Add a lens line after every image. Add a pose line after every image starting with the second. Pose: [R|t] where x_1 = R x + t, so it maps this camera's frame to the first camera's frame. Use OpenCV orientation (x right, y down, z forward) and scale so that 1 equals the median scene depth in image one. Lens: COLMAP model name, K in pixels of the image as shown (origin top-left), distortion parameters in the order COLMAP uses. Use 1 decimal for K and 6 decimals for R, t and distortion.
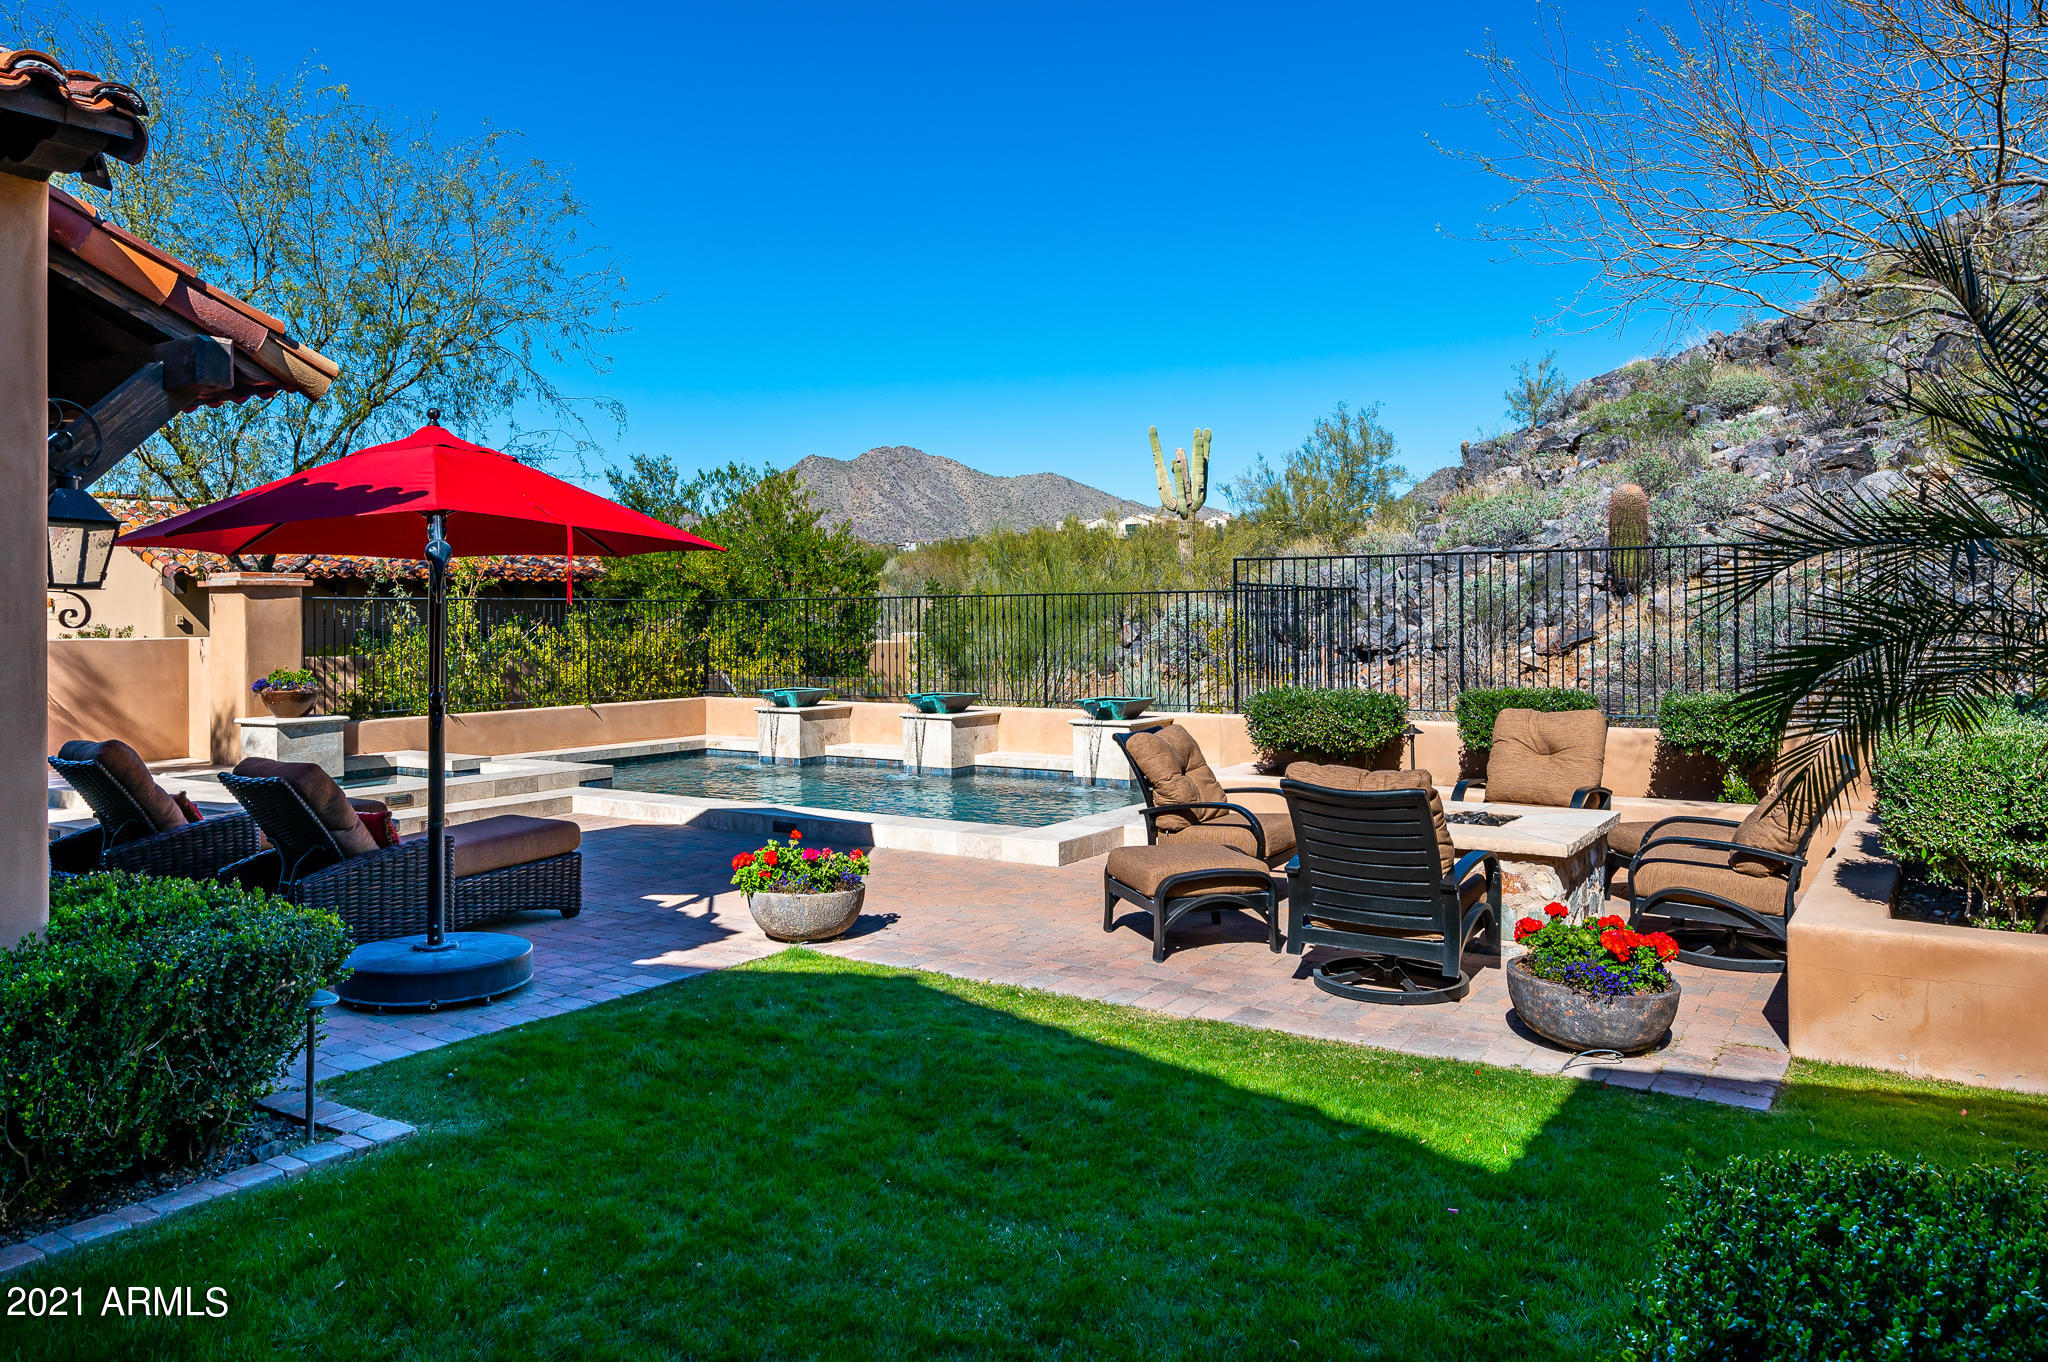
lens RADIAL K [[1466.1, 0, 986.9], [0, 1466.1, 607.5], [0, 0, 1]] dist [0.012570, -0.001109]
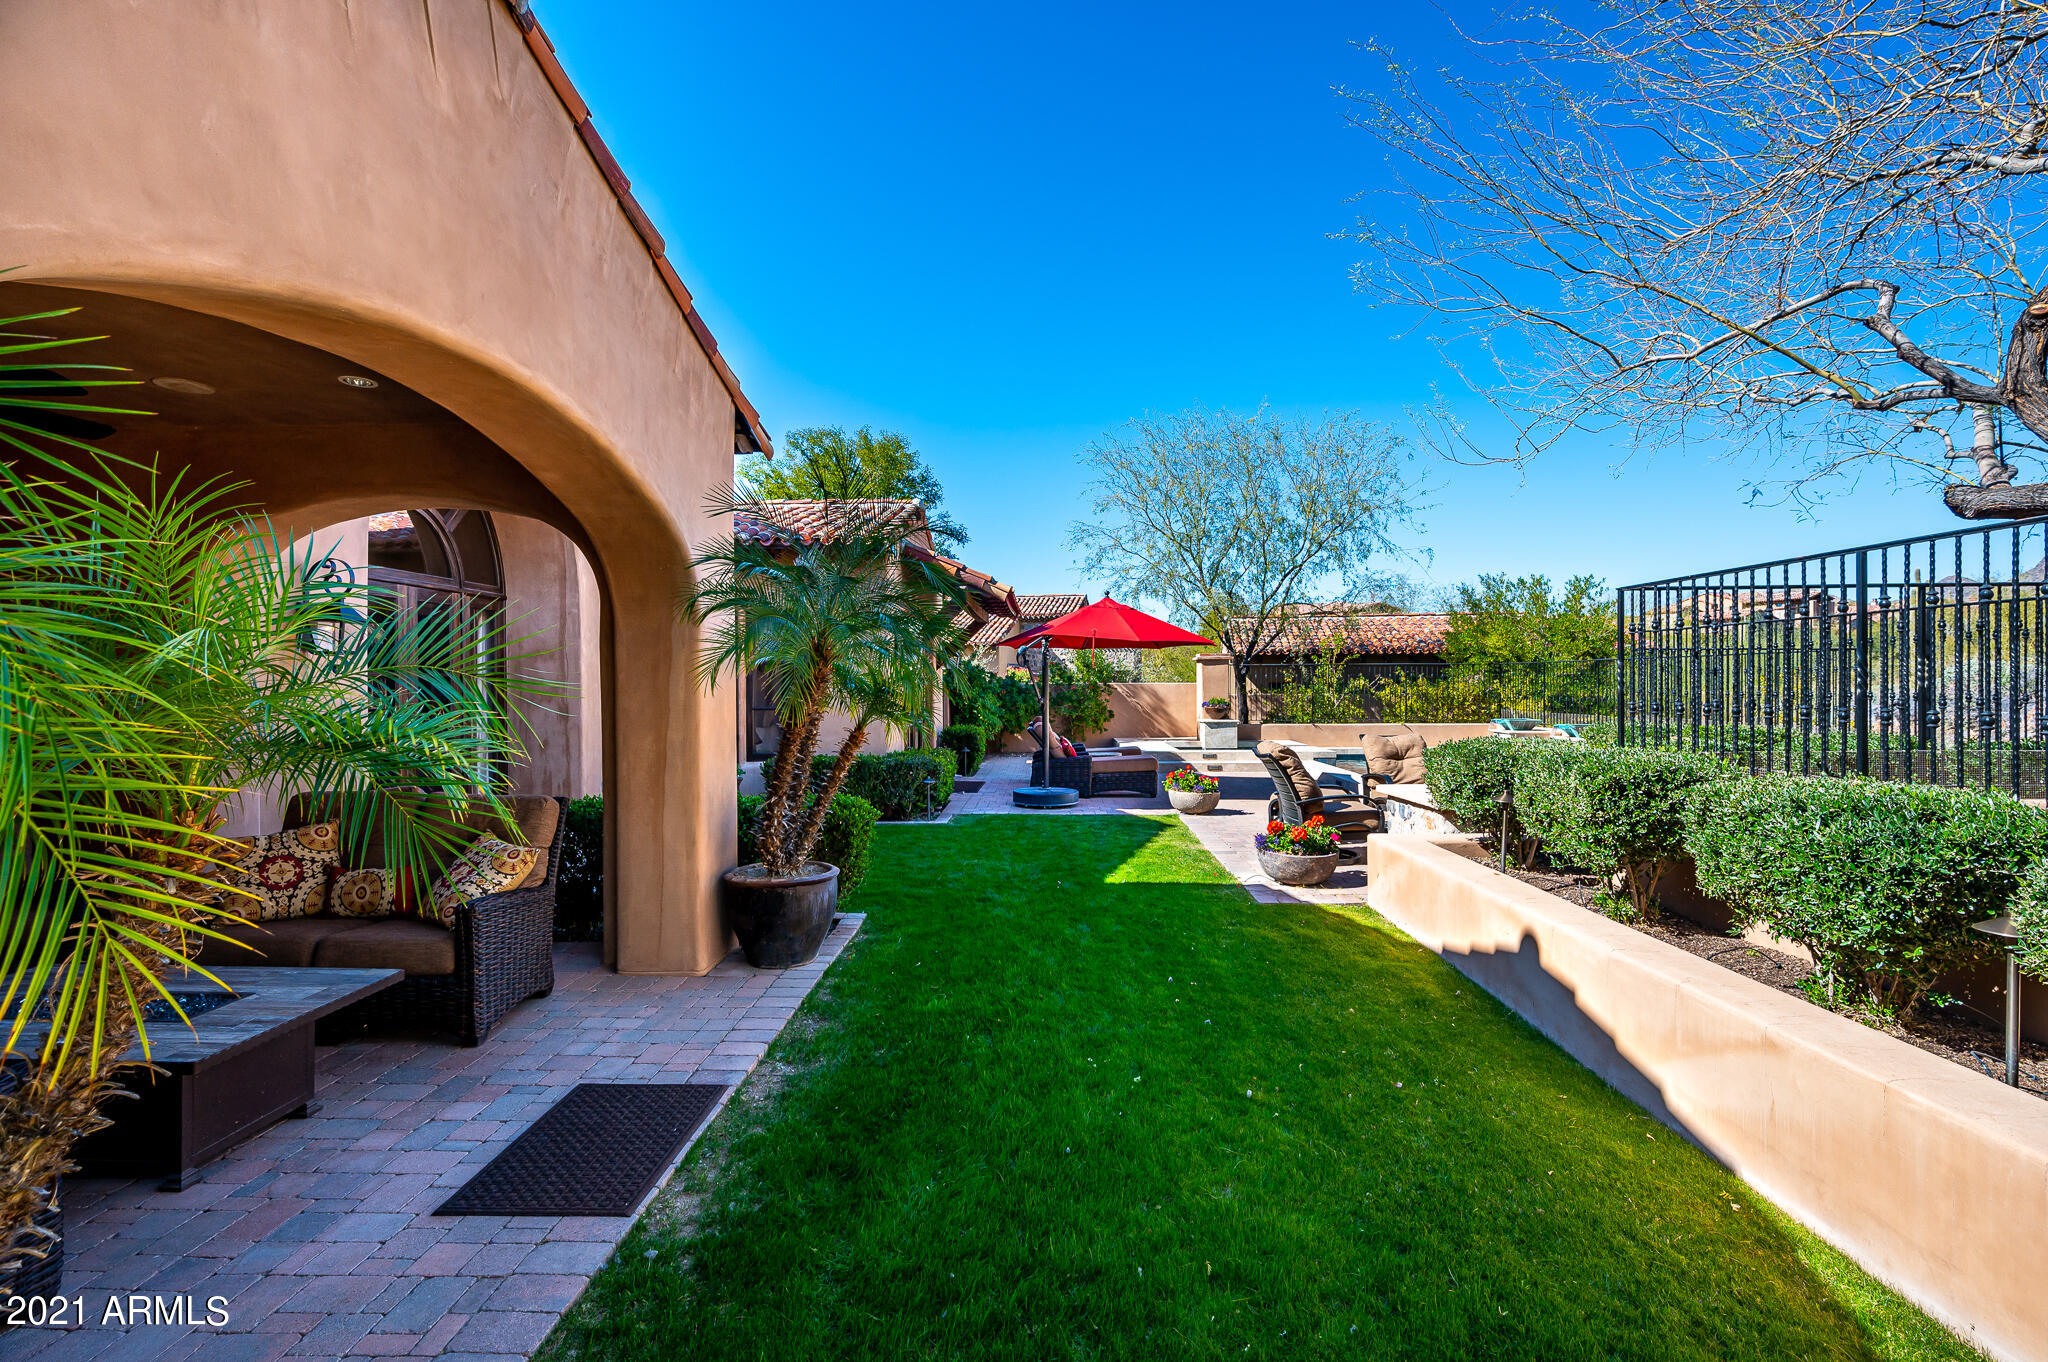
lens RADIAL K [[976.2, 0, 1018.6], [0, 976.2, 675.7], [0, 0, 1]] dist [0.000407, 0.000835]
pose [[0.546015, -0.000948, -0.837775, 0.454355], [0.004478, 0.999988, 0.001787, 0.004519], [0.837763, -0.004728, 0.546013, -0.030102]]
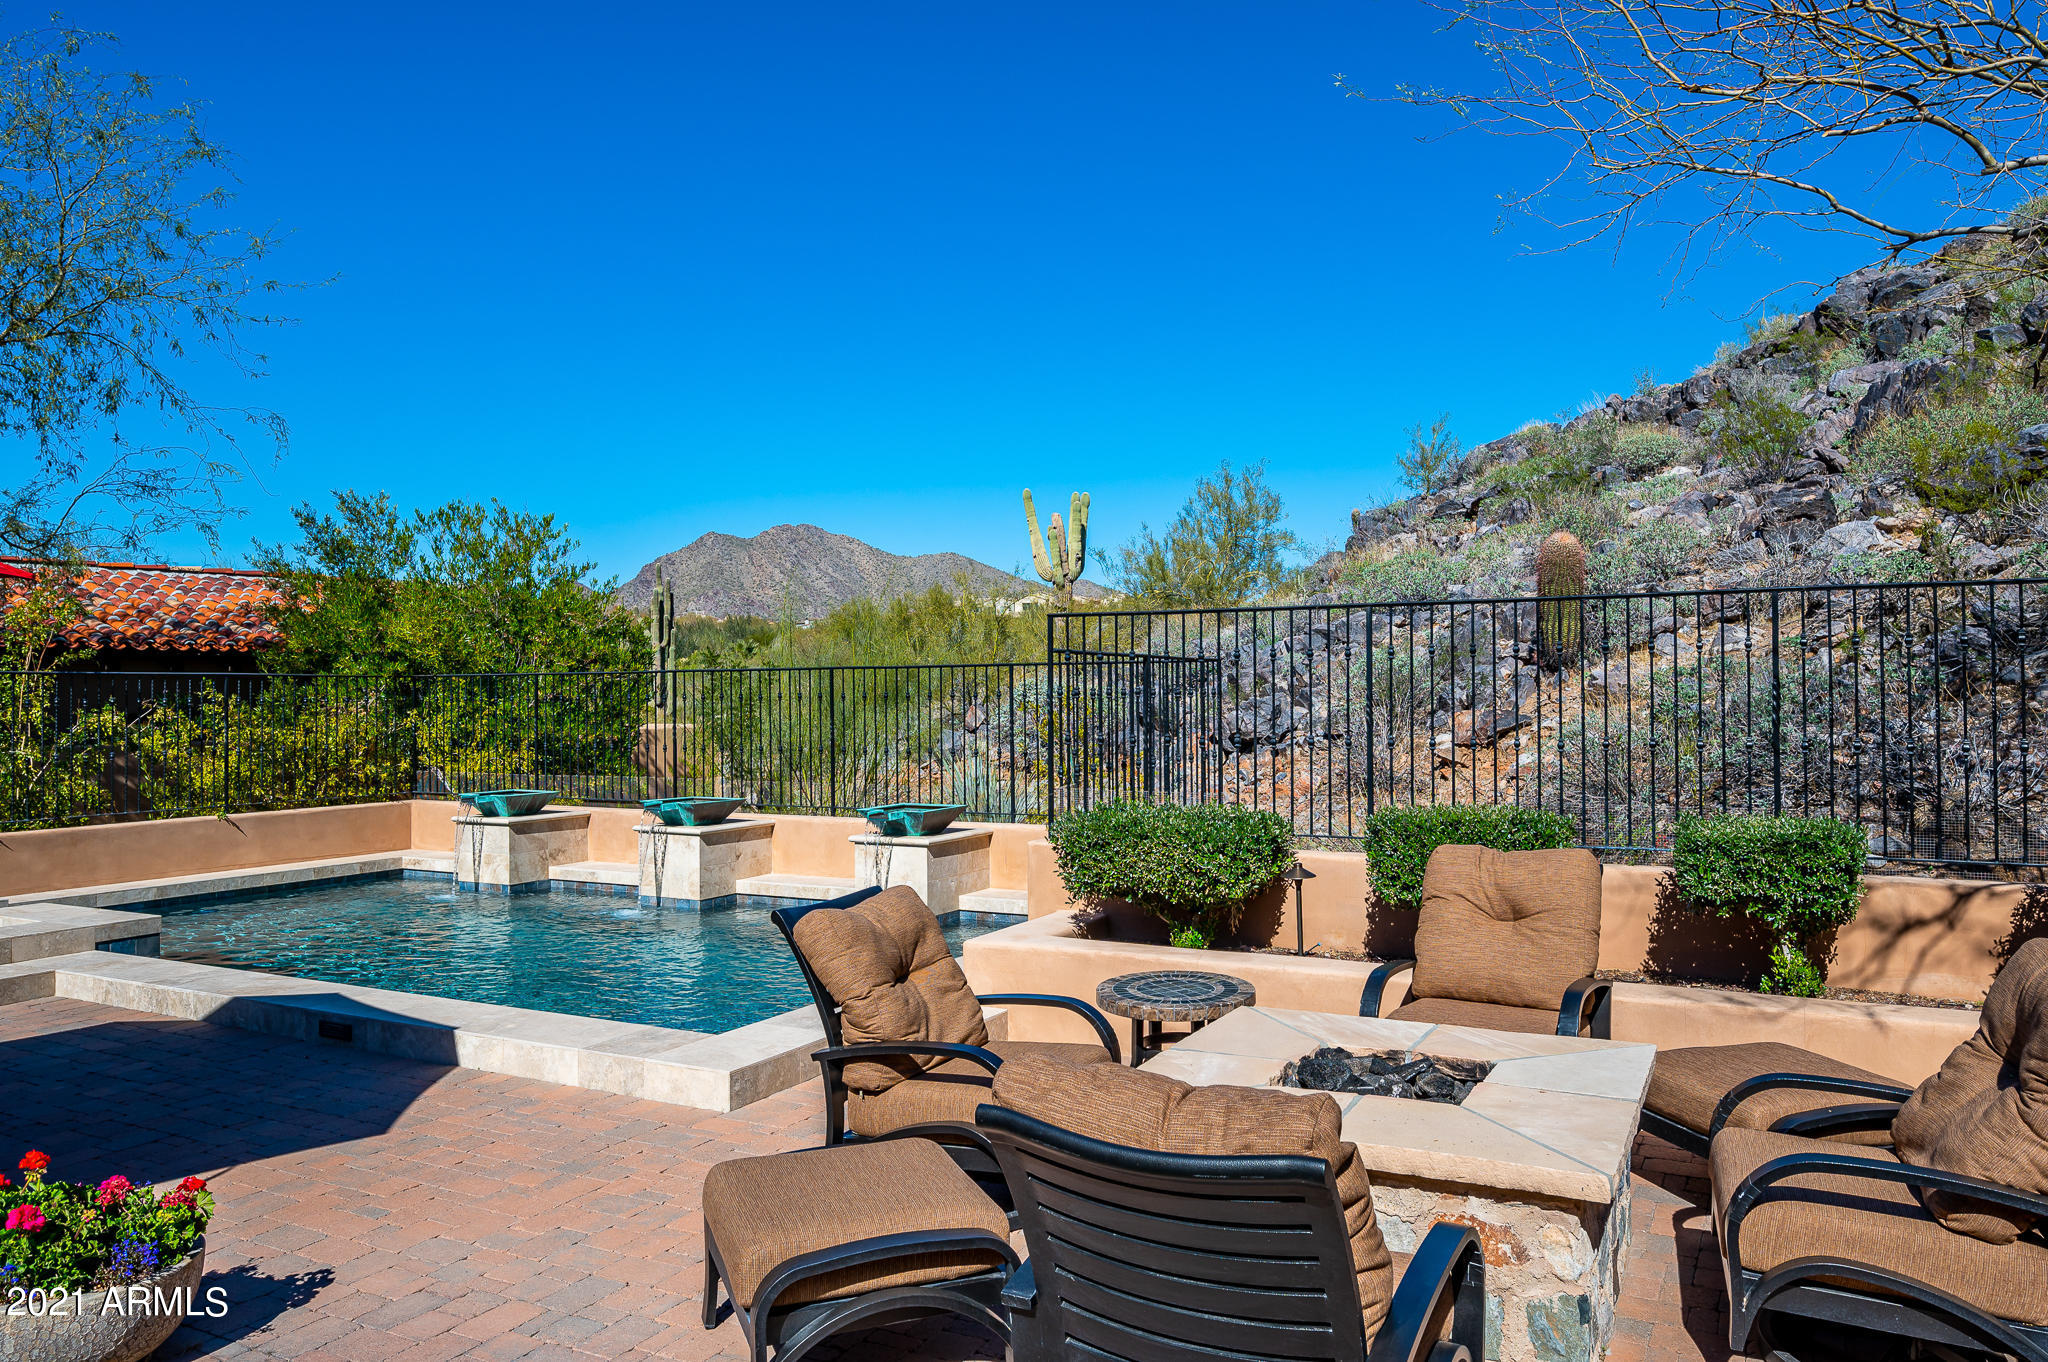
lens RADIAL K [[1443.8, 0, 1041.9], [0, 1443.8, 676.1], [0, 0, 1]] dist [0.006699, 0.003838]
pose [[0.994587, 0.001398, 0.103898, 0.064863], [-0.000676, 0.999975, -0.006977, 0.000423], [-0.103905, 0.006869, 0.994563, 0.221109]]
